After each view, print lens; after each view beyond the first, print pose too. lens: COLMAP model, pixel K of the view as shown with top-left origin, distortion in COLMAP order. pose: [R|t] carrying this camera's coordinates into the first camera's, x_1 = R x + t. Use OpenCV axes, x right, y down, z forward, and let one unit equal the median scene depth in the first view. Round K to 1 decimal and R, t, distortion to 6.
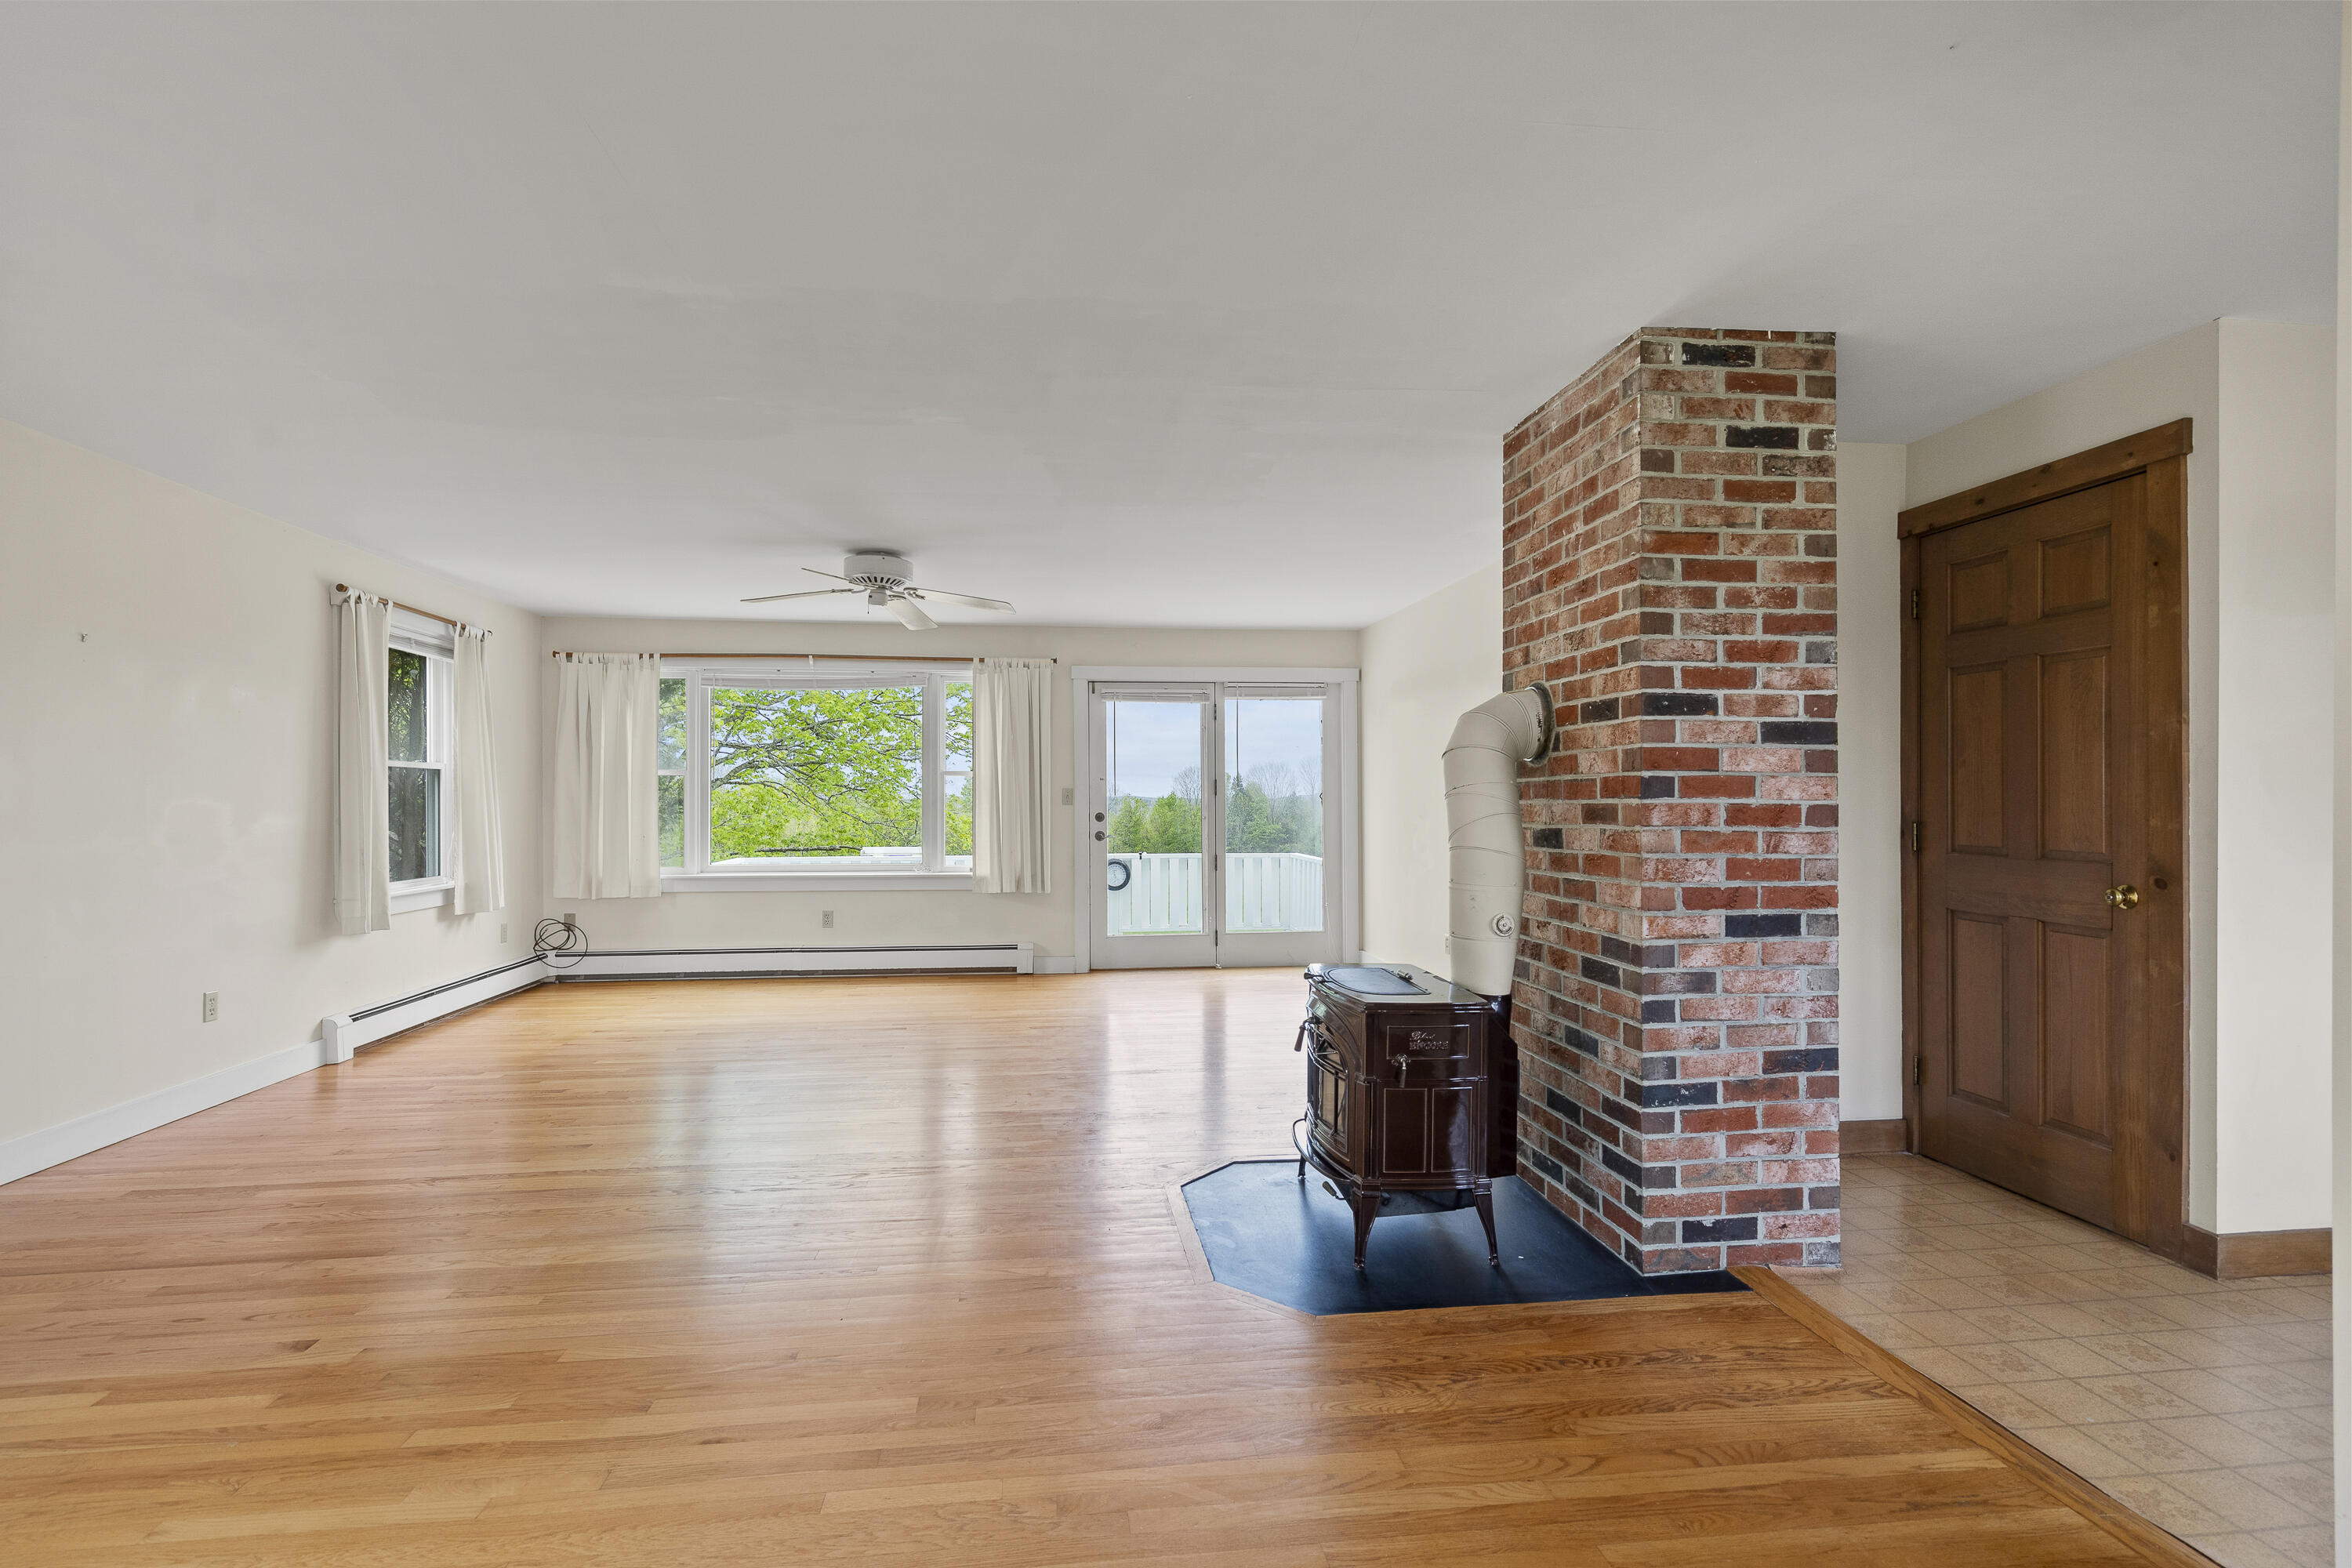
lens RADIAL K [[1119.5, 0, 1176.7], [0, 1119.5, 786.0], [0, 0, 1]] dist [0.002680, 0.000272]
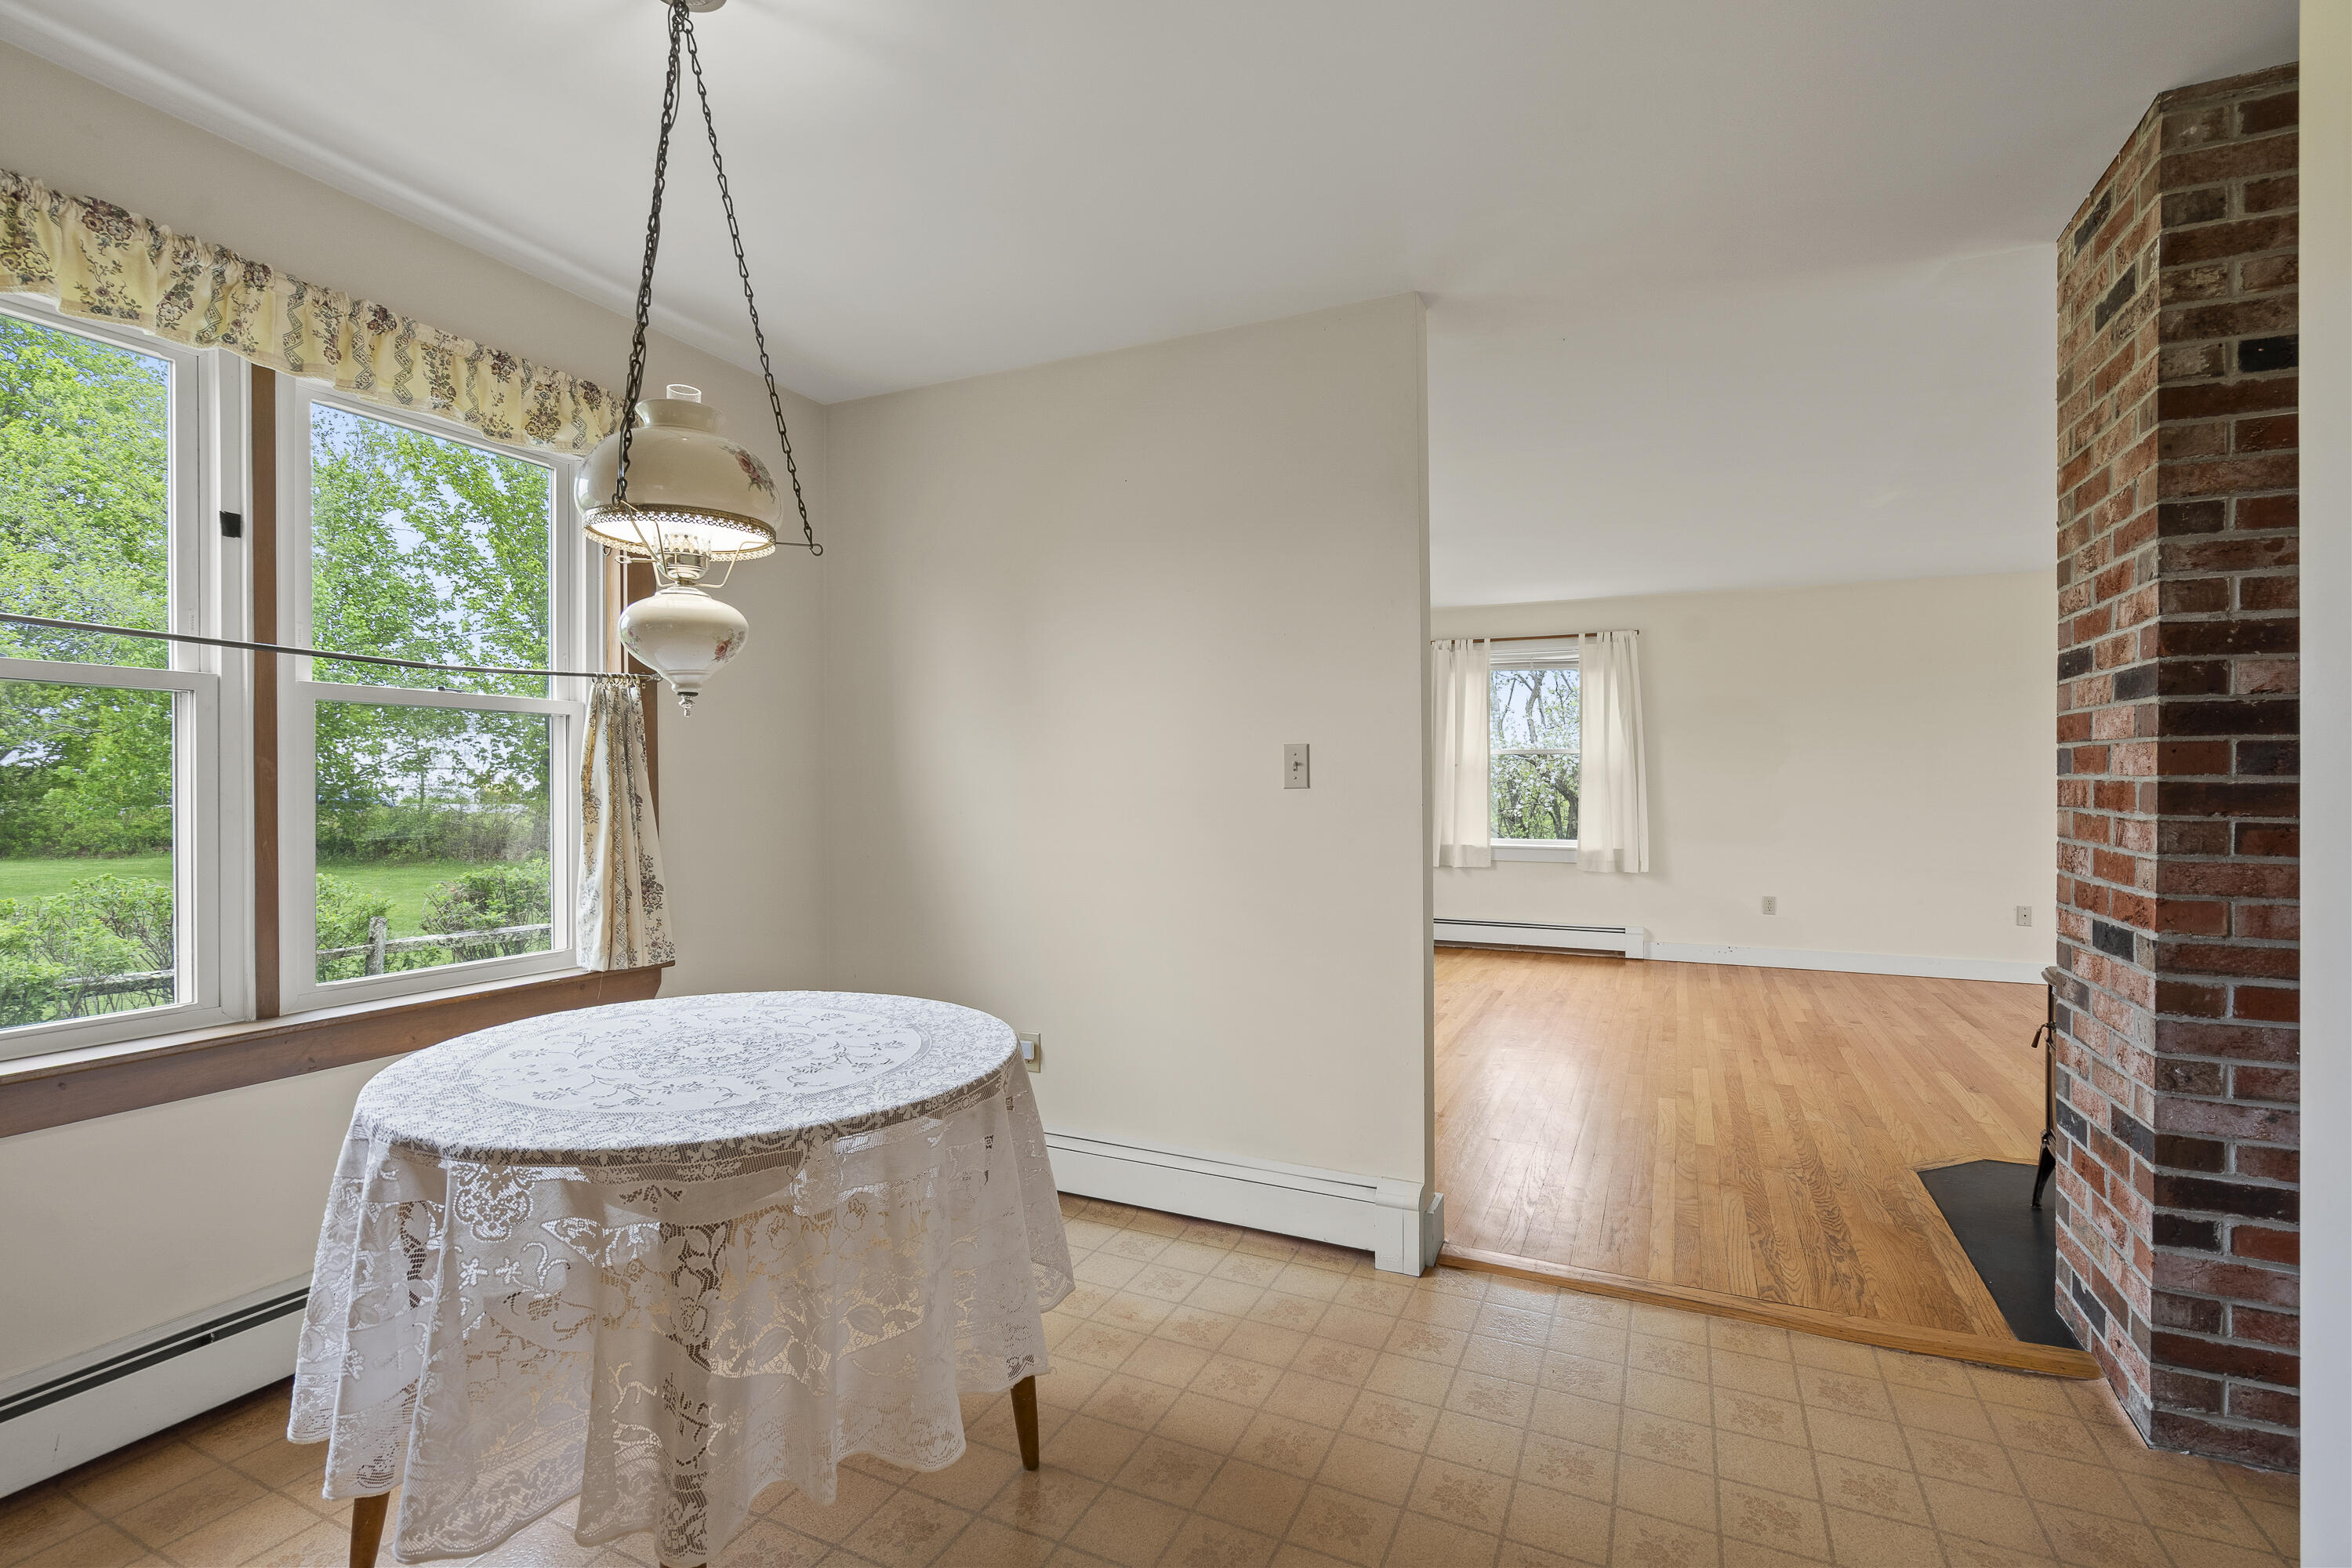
lens RADIAL K [[1078.8, 0, 1176.2], [0, 1078.8, 783.7], [0, 0, 1]] dist [0.001416, 0.000108]
pose [[-0.528841, 0.006074, -0.848699, 1.494628], [0.005812, 0.999977, 0.003536, 0.011413], [0.848701, -0.003063, -0.528864, 0.852417]]
